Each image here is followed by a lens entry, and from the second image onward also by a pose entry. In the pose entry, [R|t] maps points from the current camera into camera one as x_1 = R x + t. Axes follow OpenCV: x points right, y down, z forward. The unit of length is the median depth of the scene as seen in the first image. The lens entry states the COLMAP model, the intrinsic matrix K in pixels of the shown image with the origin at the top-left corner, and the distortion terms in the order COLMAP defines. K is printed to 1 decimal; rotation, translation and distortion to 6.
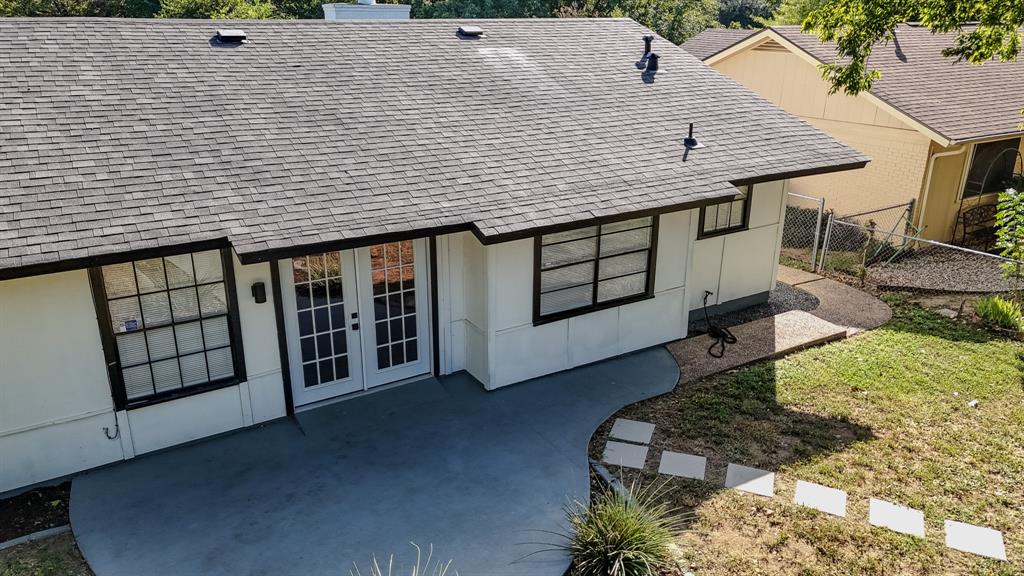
lens RADIAL K [[753.8, 0, 515.9], [0, 753.8, 284.4], [0, 0, 1]] dist [0.051630, -0.021497]
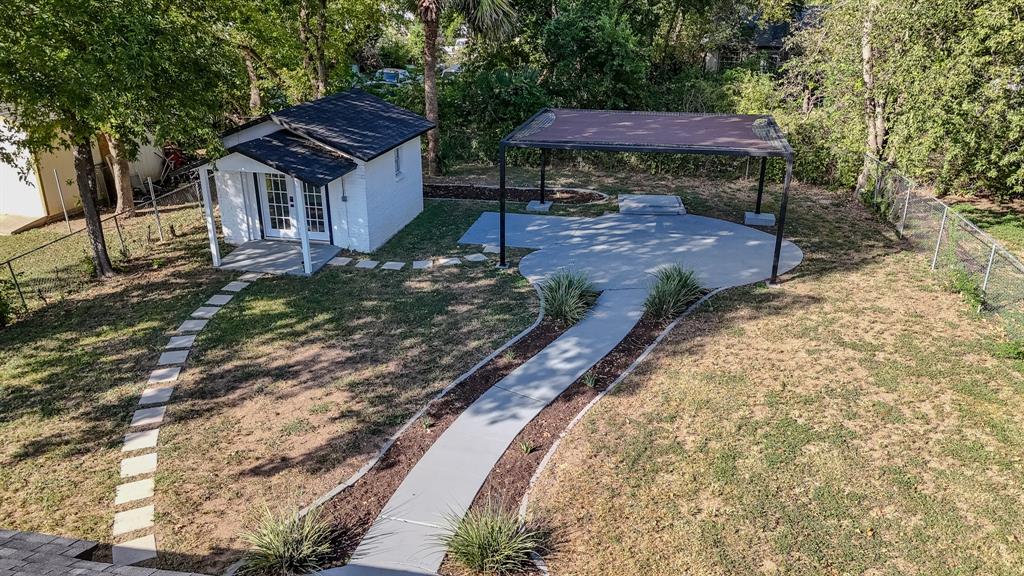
lens RADIAL K [[753.8, 0, 516.1], [0, 753.8, 287.8], [0, 0, 1]] dist [0.051630, -0.021497]
pose [[-0.745463, -0.255525, 0.615624, -0.631678], [0.220744, 0.776839, 0.589740, -0.524643], [-0.628934, 0.575524, -0.522699, 0.860818]]
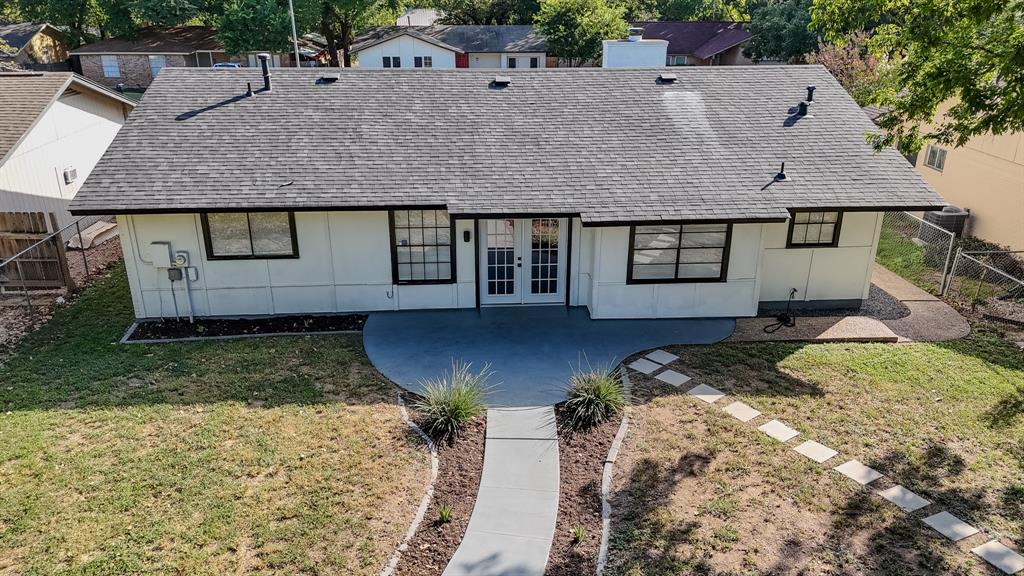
lens RADIAL K [[753.8, 0, 509.0], [0, 753.8, 291.0], [0, 0, 1]] dist [0.051630, -0.021497]
pose [[0.881484, 0.172862, -0.439437, 0.515694], [-0.157641, 0.984925, 0.071223, -0.004077], [0.445124, 0.006491, 0.895446, -0.527710]]
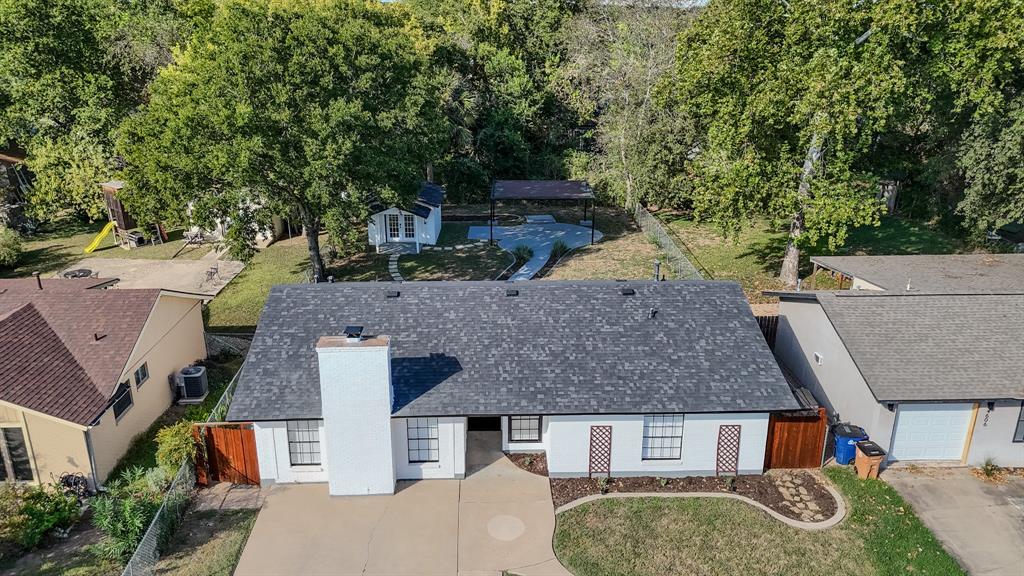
lens RADIAL K [[753.8, 0, 510.2], [0, 753.8, 287.1], [0, 0, 1]] dist [0.051630, -0.021497]
pose [[-0.870168, -0.177386, 0.459719, -1.845950], [0.159495, 0.781339, 0.603383, -2.207963], [-0.466228, 0.598367, -0.651604, 3.195118]]
